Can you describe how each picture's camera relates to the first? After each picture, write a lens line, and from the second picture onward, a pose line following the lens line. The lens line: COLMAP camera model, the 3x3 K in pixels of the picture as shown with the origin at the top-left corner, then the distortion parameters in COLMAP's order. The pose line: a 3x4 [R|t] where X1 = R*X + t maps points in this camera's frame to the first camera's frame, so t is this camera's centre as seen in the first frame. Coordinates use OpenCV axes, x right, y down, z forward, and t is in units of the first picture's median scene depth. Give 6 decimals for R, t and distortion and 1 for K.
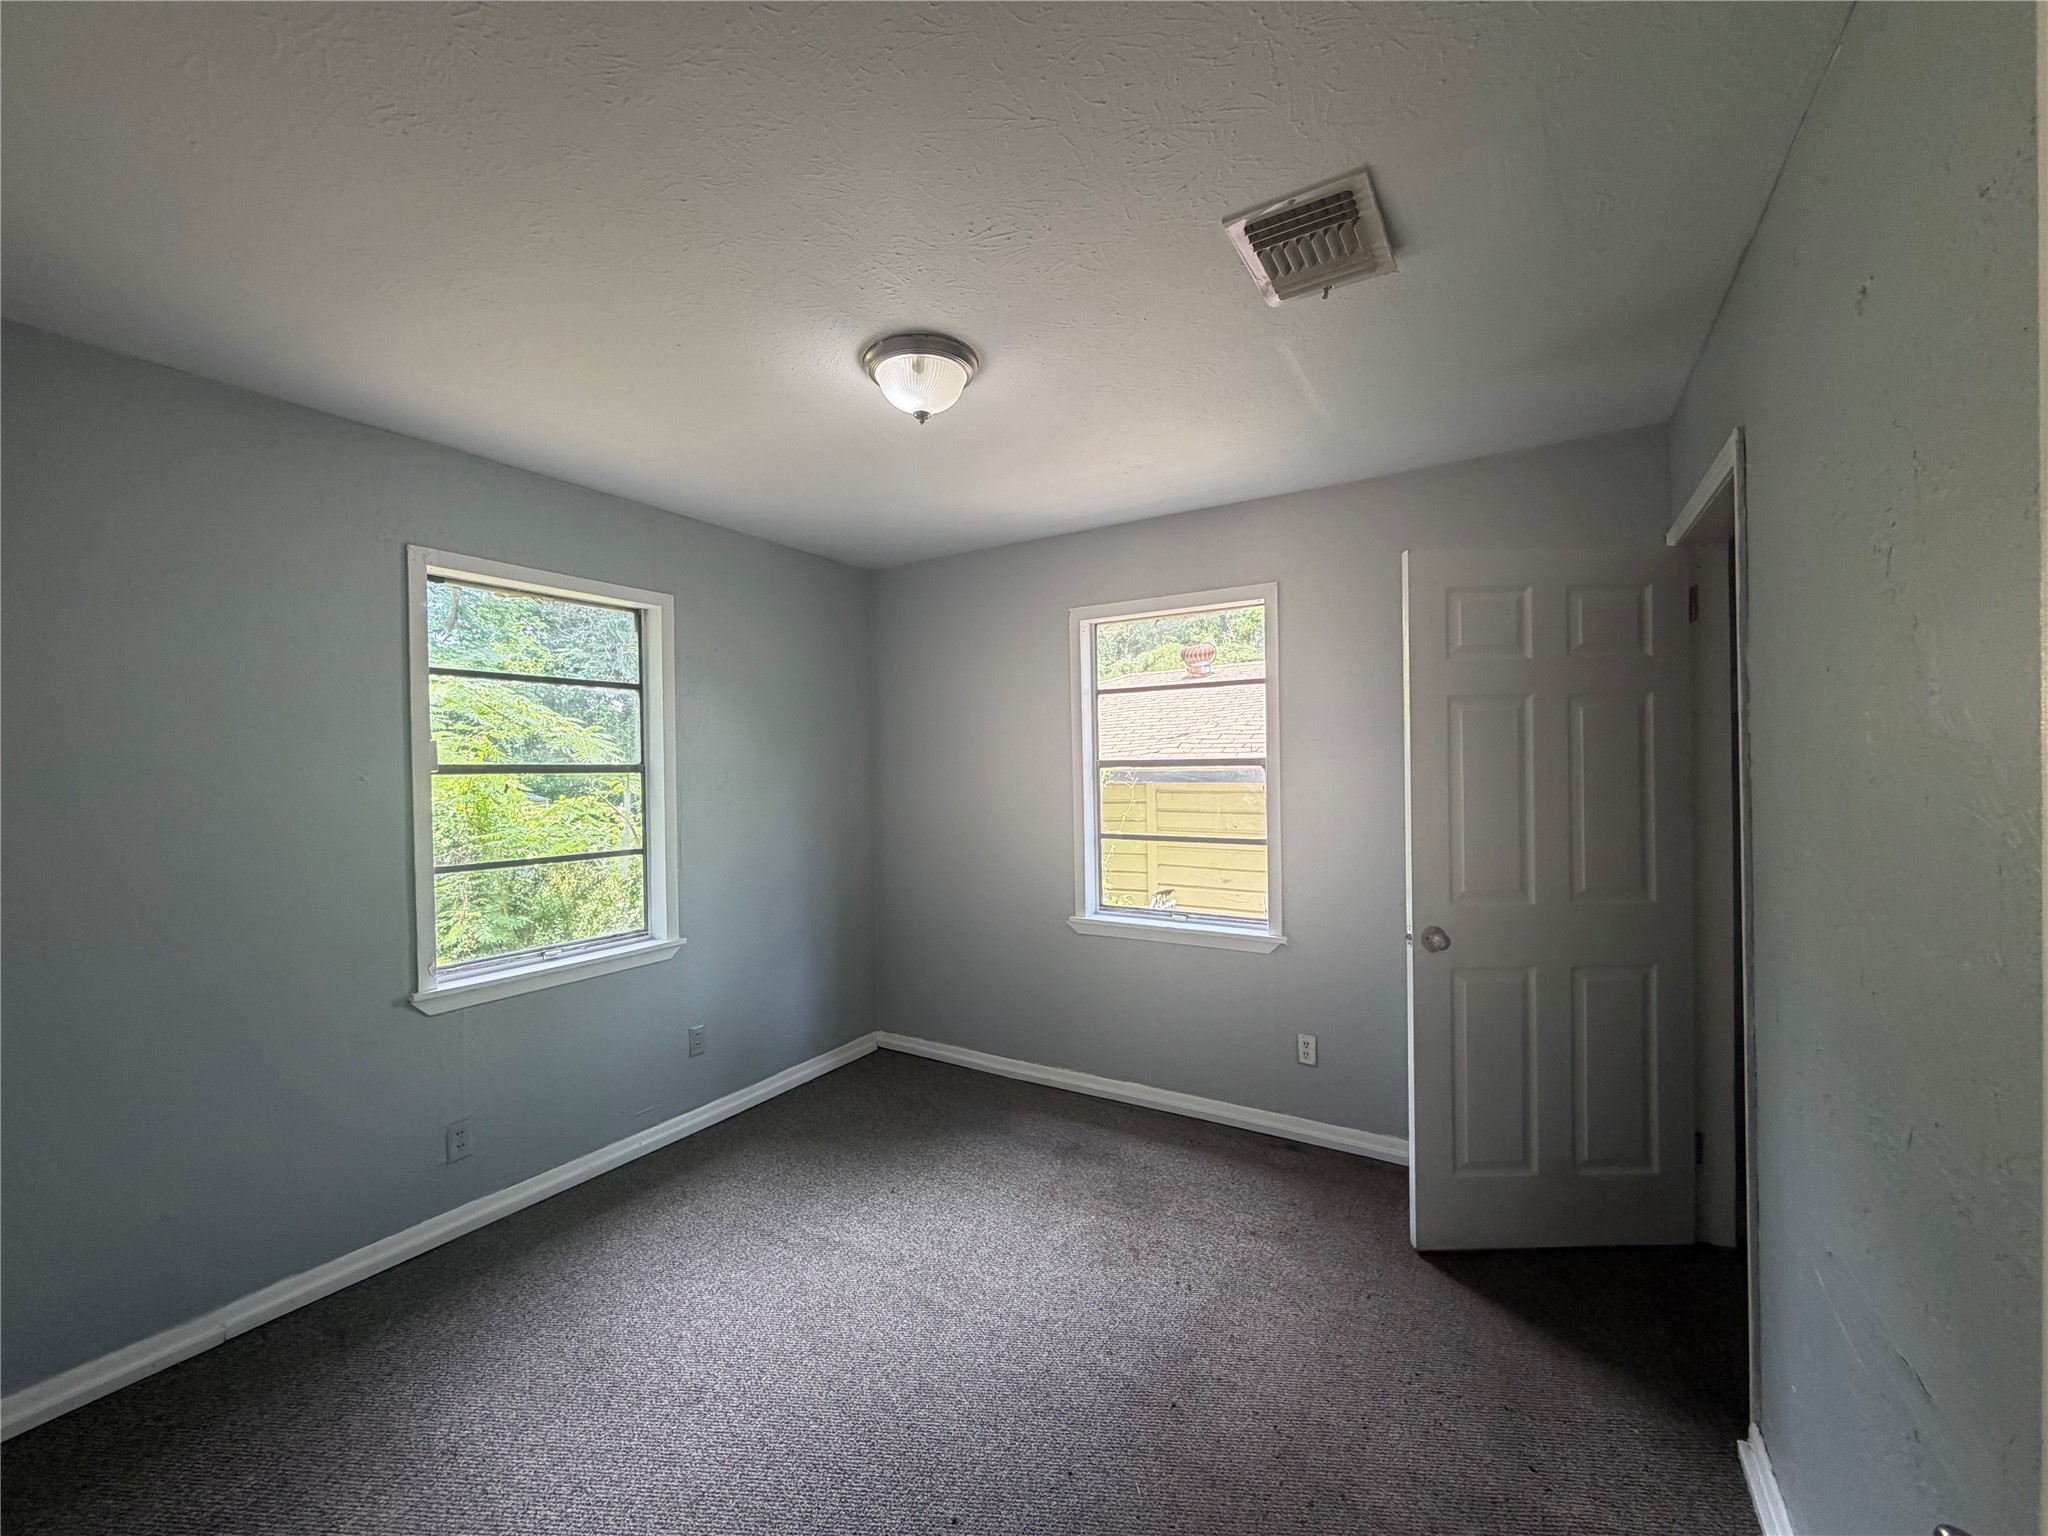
lens RADIAL K [[822.0, 0, 1033.8], [0, 822.0, 770.7], [0, 0, 1]] dist [-0.000757, 0.000520]
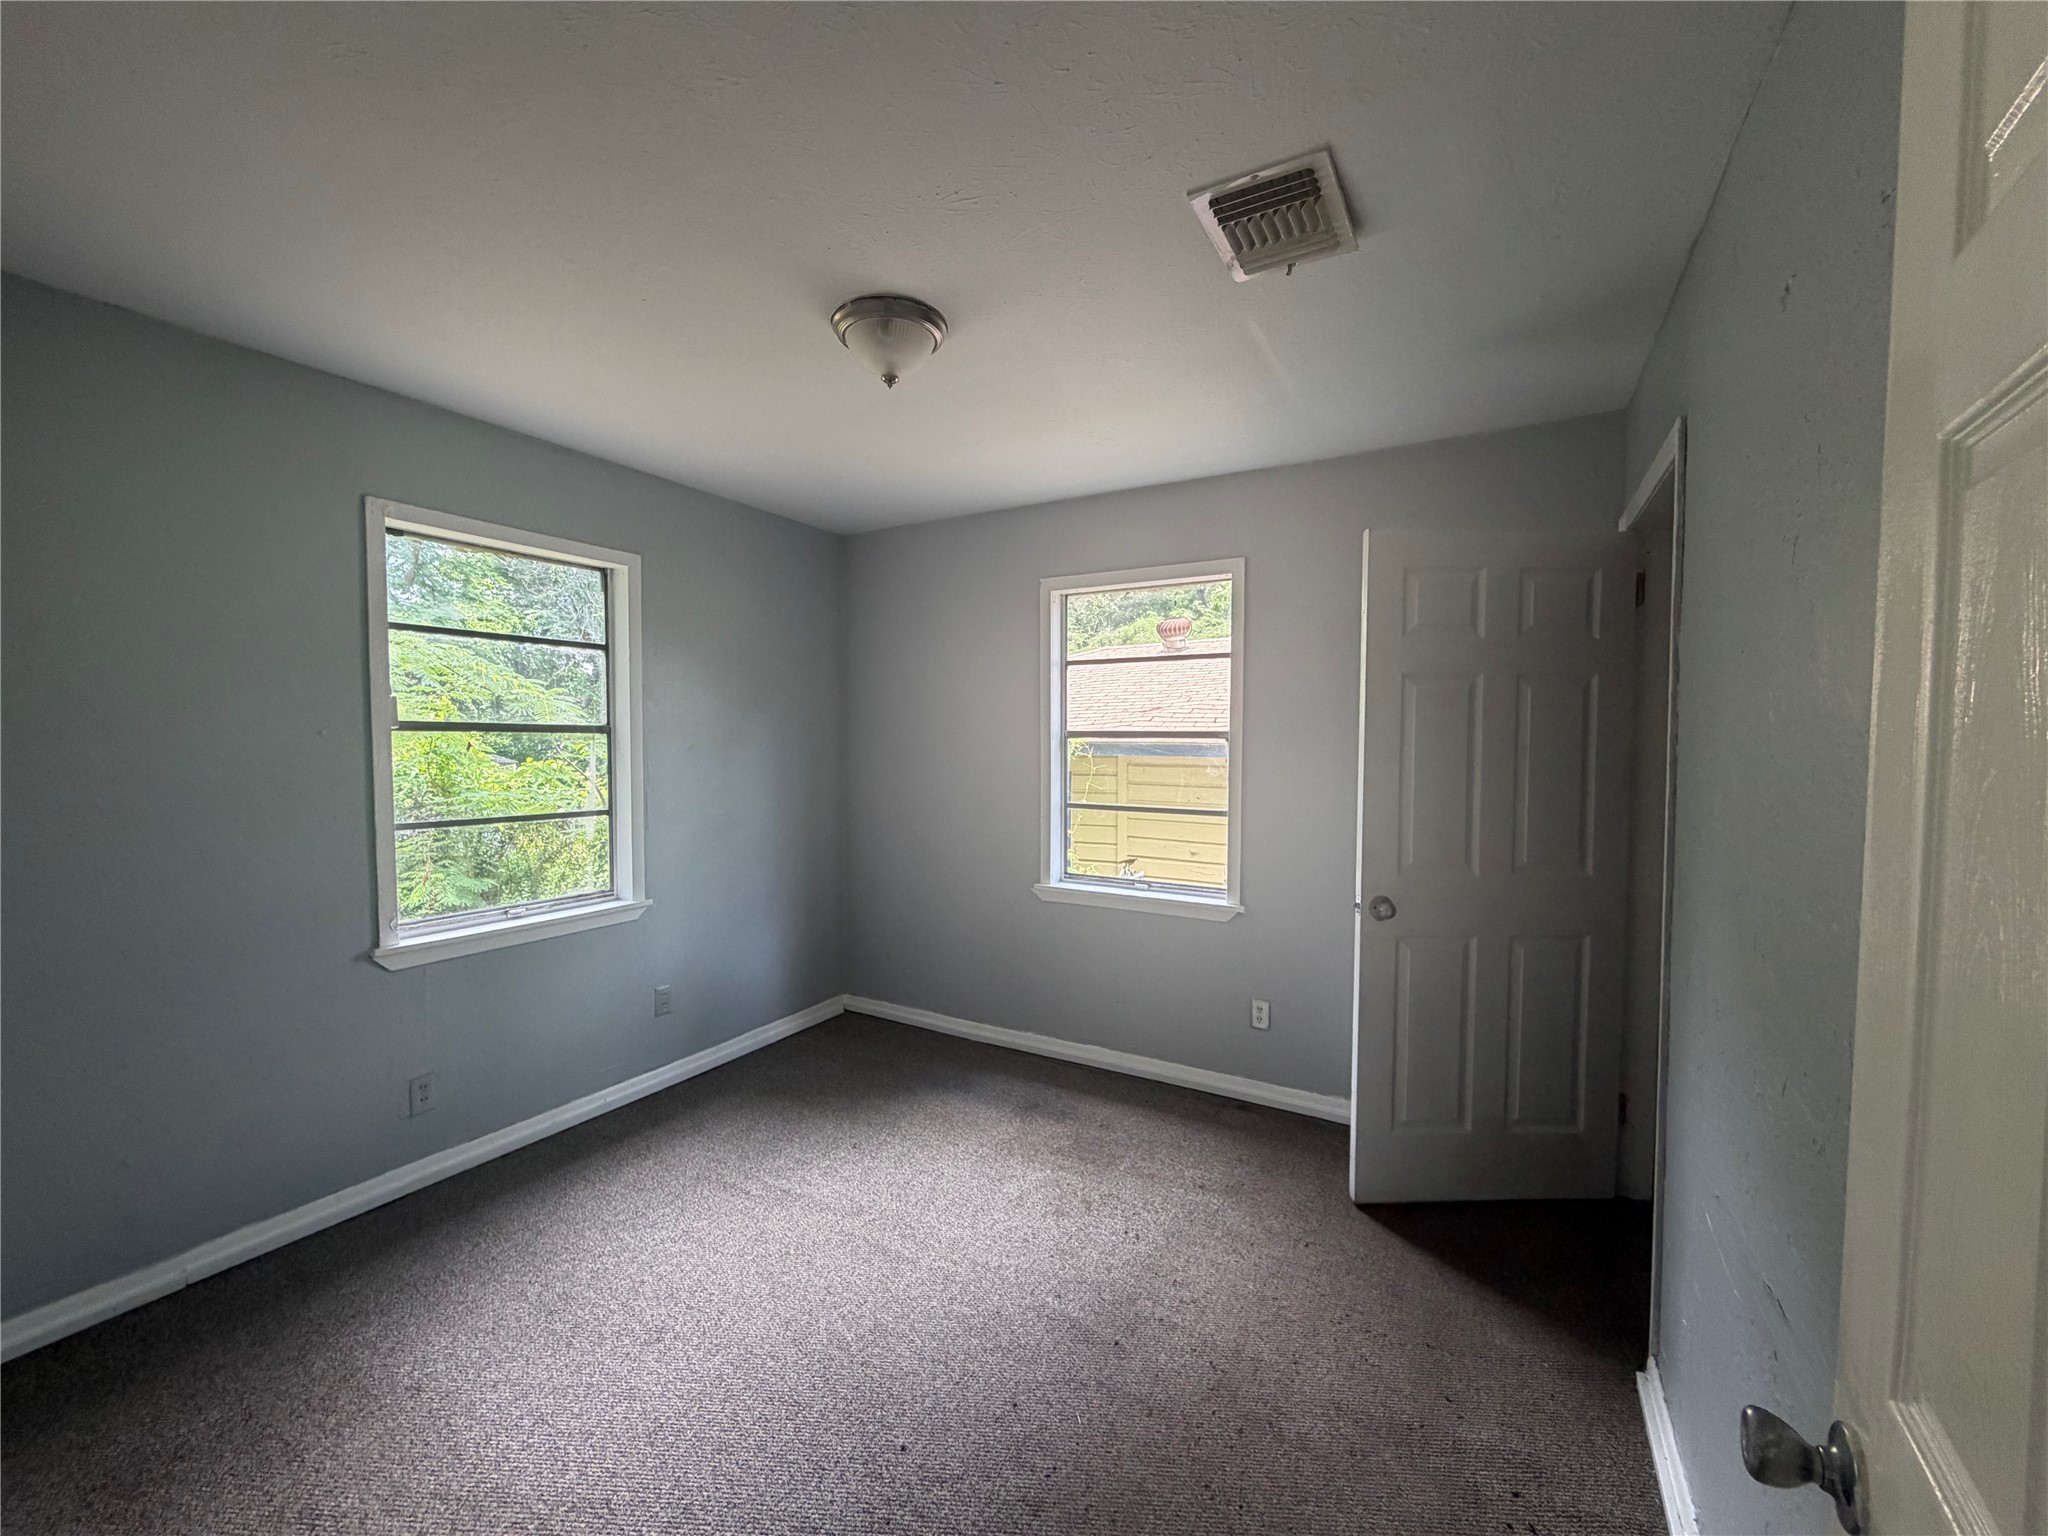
lens RADIAL K [[822.0, 0, 1033.8], [0, 822.0, 771.6], [0, 0, 1]] dist [-0.000757, 0.000520]
pose [[0.999399, 0.018376, 0.029384, 0.015856], [-0.019382, 0.999223, 0.034320, 0.005601], [-0.028731, -0.034869, 0.998979, -0.017279]]
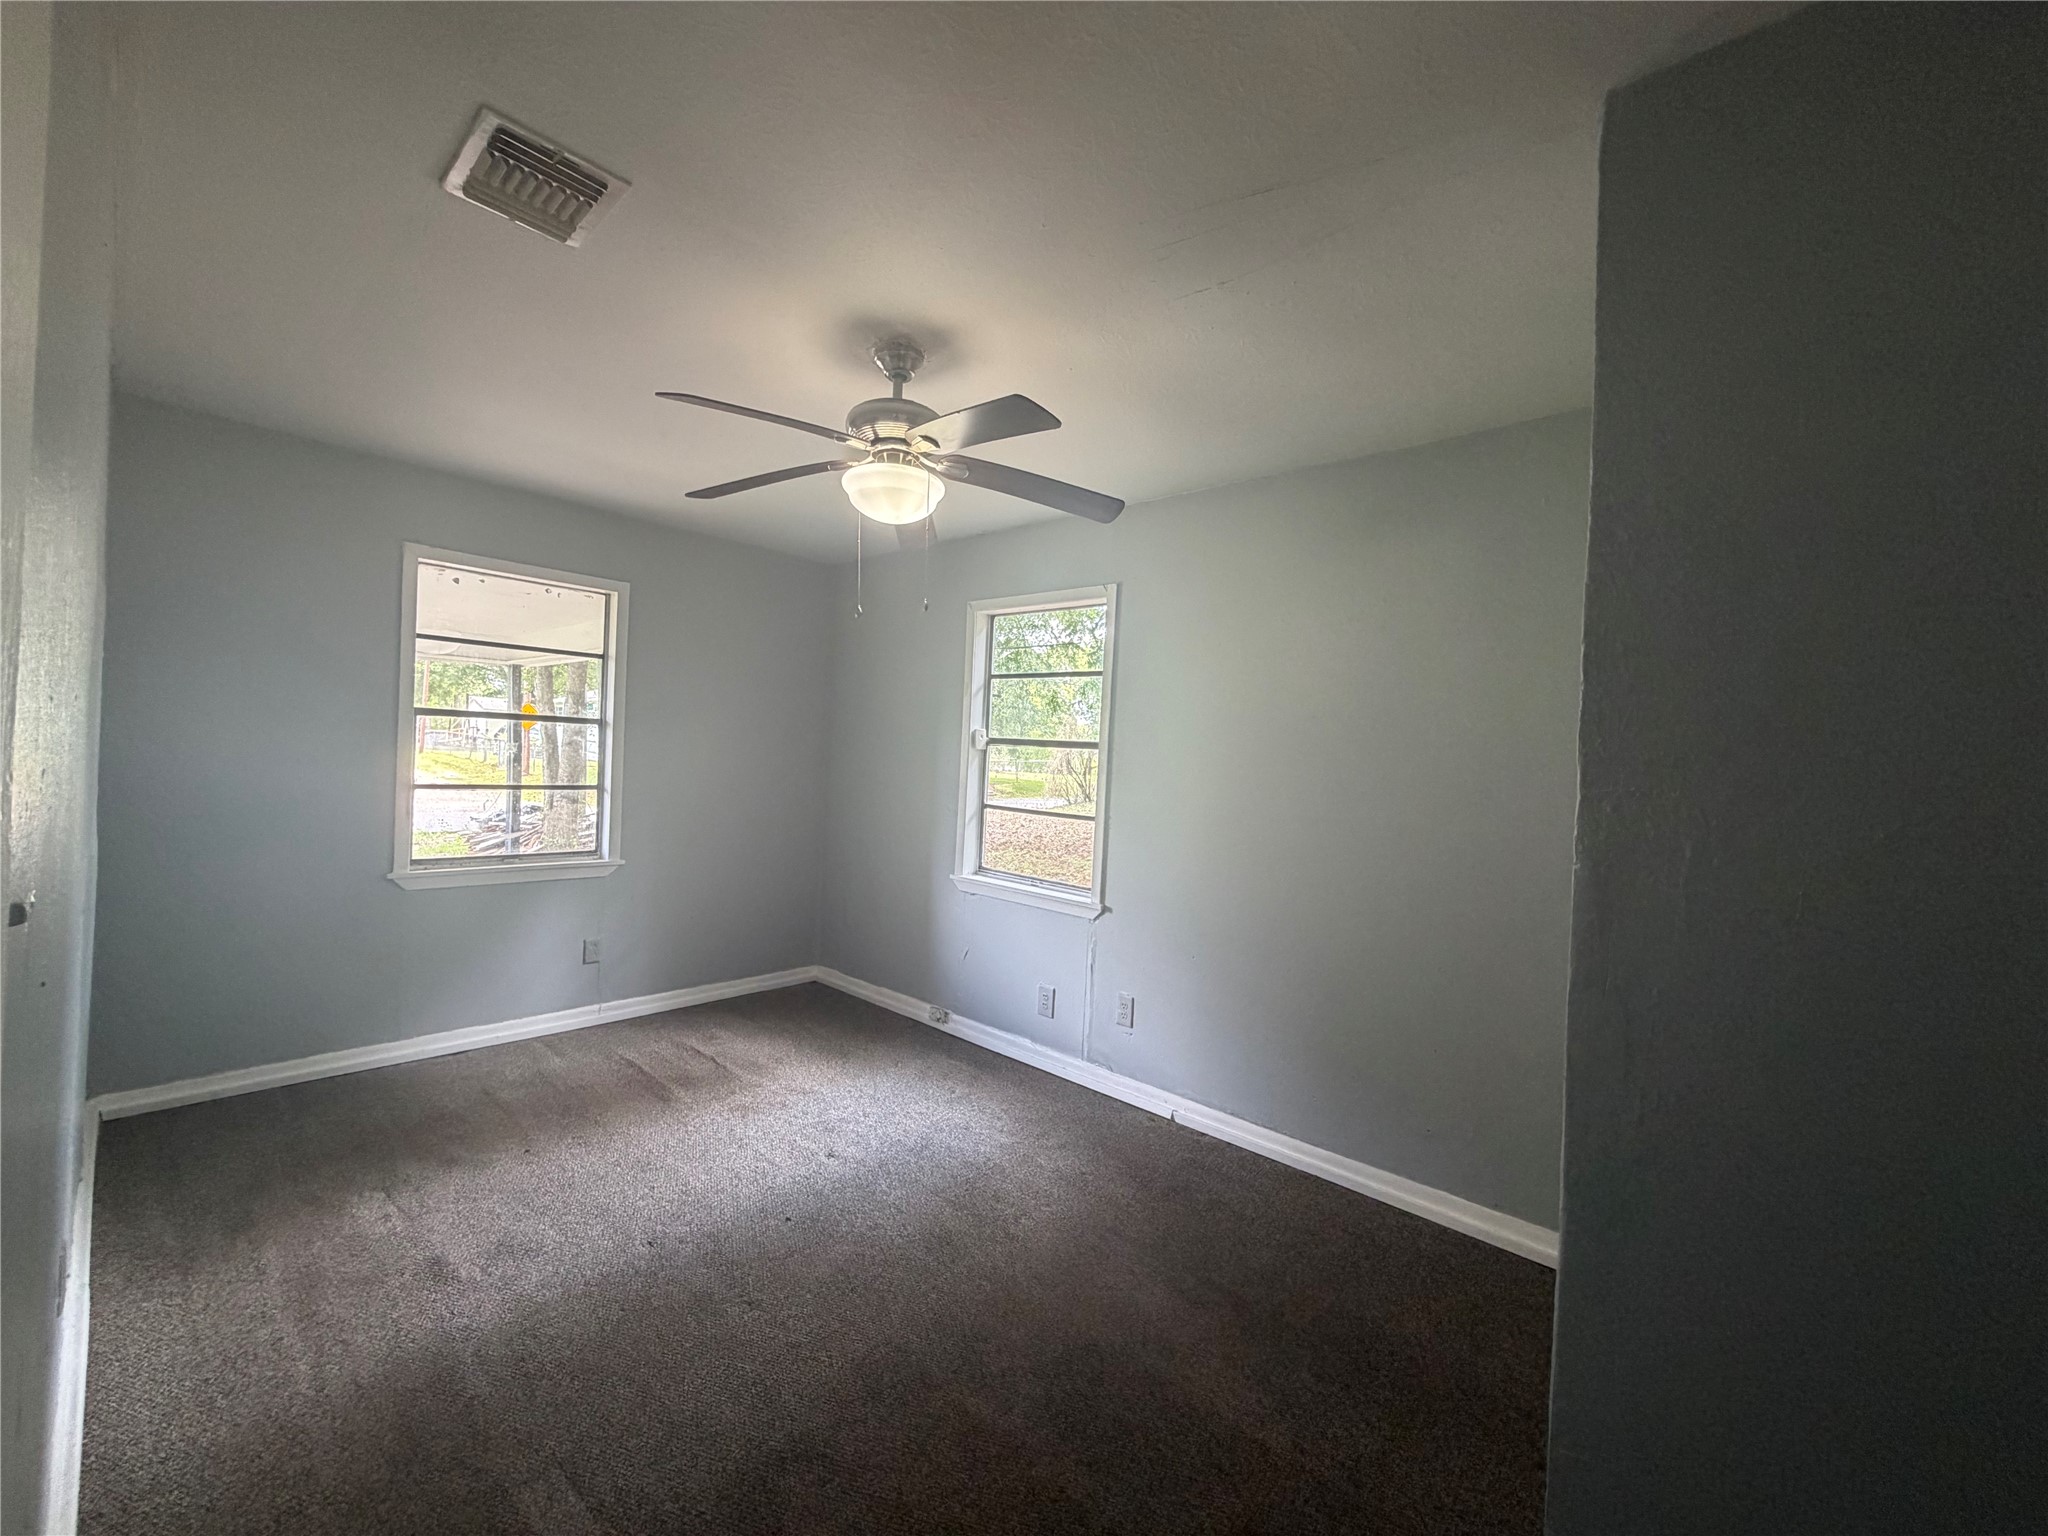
lens RADIAL K [[822.0, 0, 1034.6], [0, 822.0, 762.5], [0, 0, 1]] dist [-0.000757, 0.000520]
pose [[0.981193, 0.063665, -0.182230, 0.551862], [-0.062940, 0.997970, 0.009765, 0.008877], [0.182482, 0.001888, 0.983207, -0.140847]]
